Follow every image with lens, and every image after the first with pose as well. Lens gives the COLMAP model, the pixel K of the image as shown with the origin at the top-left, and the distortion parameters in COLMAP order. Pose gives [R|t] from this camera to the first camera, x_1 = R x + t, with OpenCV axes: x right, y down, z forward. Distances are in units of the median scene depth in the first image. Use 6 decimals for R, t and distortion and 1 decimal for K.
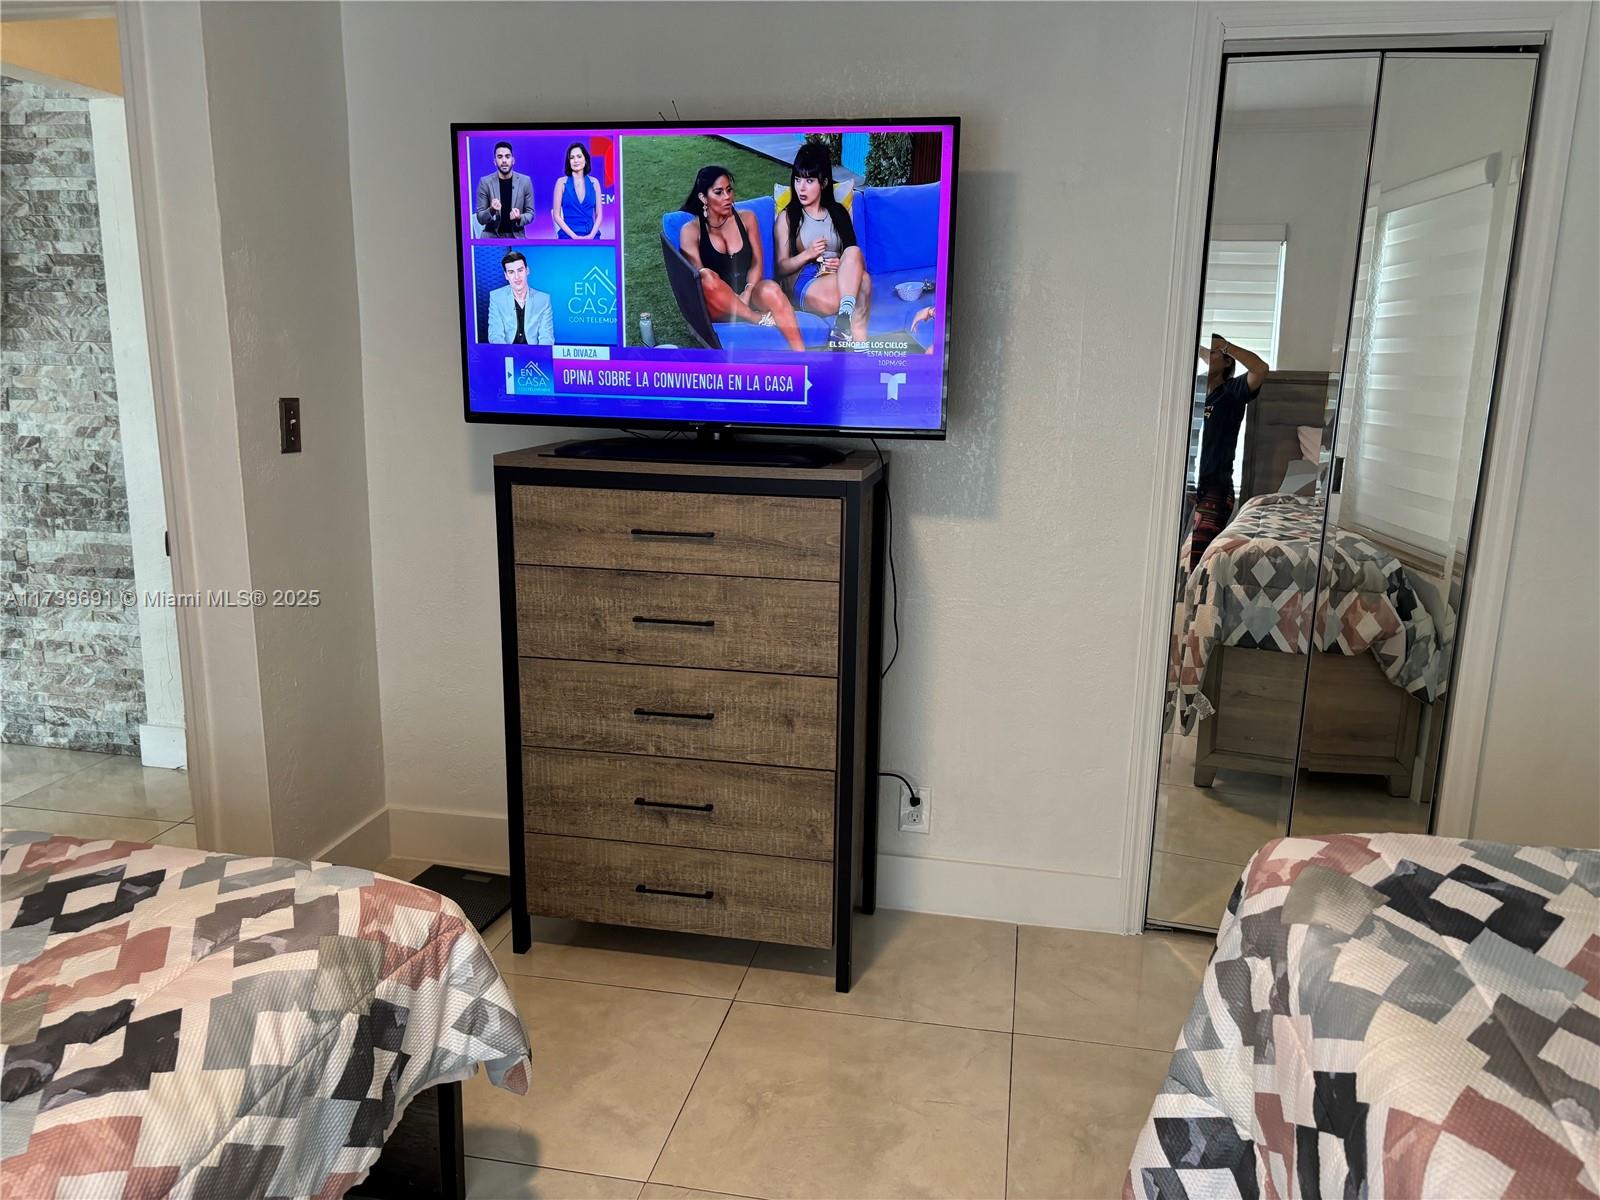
lens RADIAL K [[1223.6, 0, 800.0], [0, 1223.6, 600.0], [0, 0, 1]] dist [0.000250, -0.010122]
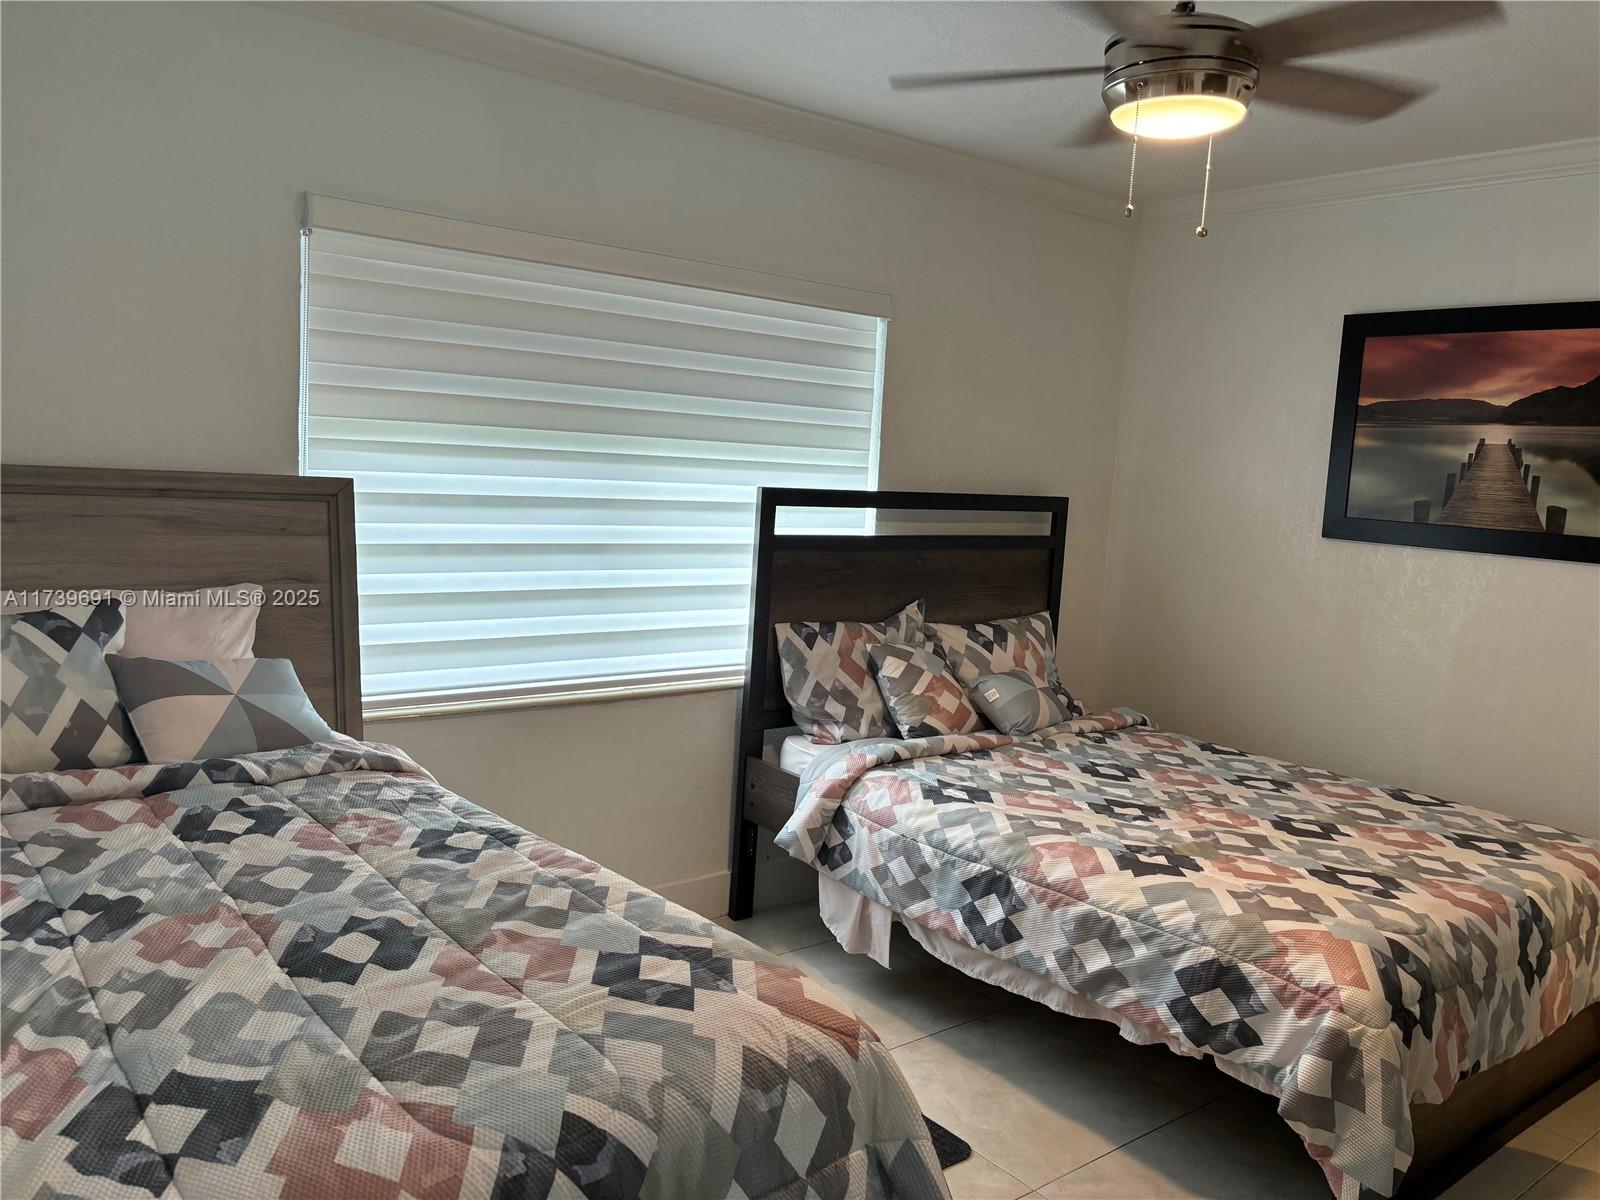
lens RADIAL K [[1223.6, 0, 800.0], [0, 1223.6, 600.0], [0, 0, 1]] dist [0.000250, -0.010122]
pose [[-0.645709, 0.035902, -0.762739, 1.112474], [-0.223085, 0.946443, 0.233406, -0.314524], [0.730269, 0.320868, -0.603118, 1.406460]]
